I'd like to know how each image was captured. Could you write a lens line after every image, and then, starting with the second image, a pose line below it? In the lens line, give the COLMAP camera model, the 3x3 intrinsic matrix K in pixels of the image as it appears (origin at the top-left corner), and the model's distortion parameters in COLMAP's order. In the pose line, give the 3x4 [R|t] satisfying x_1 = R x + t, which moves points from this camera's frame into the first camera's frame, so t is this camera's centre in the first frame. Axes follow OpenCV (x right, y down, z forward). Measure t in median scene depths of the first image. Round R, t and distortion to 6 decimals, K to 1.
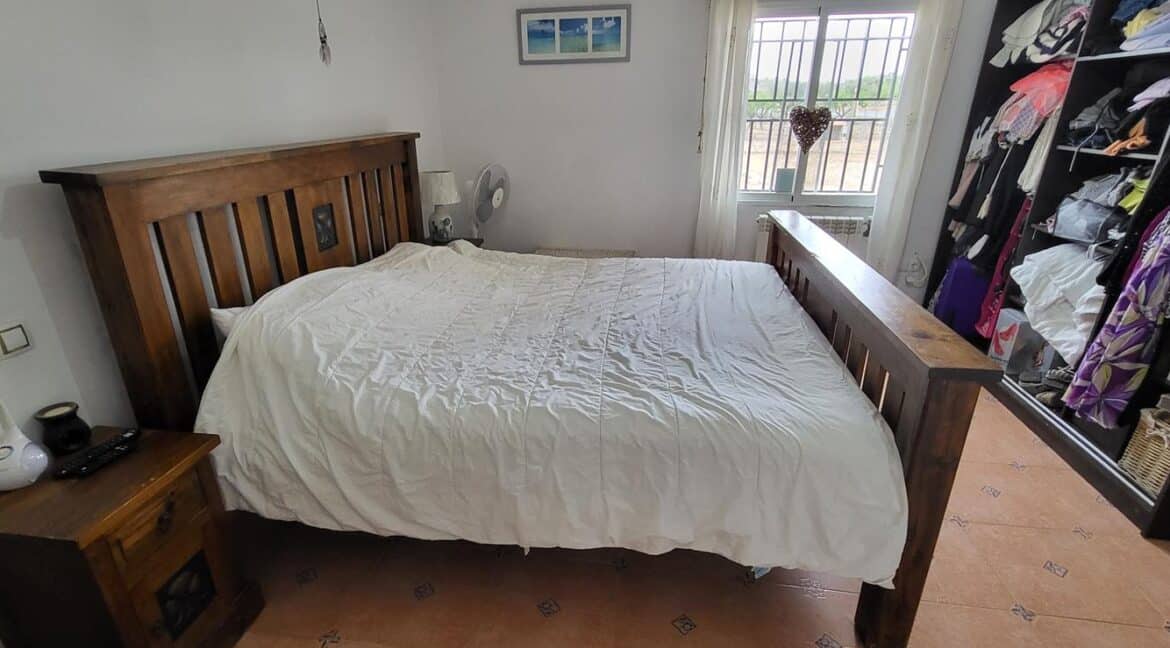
lens RADIAL K [[546.0, 0, 557.8], [0, 546.0, 326.8], [0, 0, 1]] dist [0.001167, -0.000390]
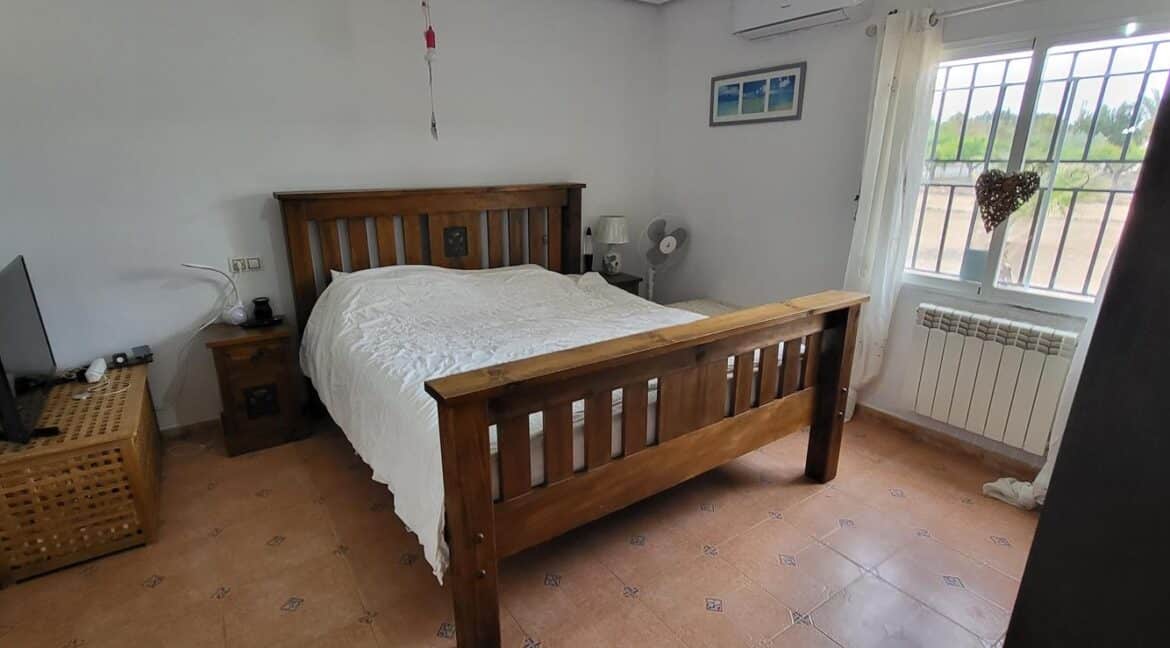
lens RADIAL K [[546.0, 0, 557.8], [0, 546.0, 326.8], [0, 0, 1]] dist [0.001167, -0.000390]
pose [[0.687015, 0.219562, -0.692678, 0.600388], [-0.275728, 0.960734, 0.031055, -0.057604], [0.672298, 0.169655, 0.720578, 0.102041]]
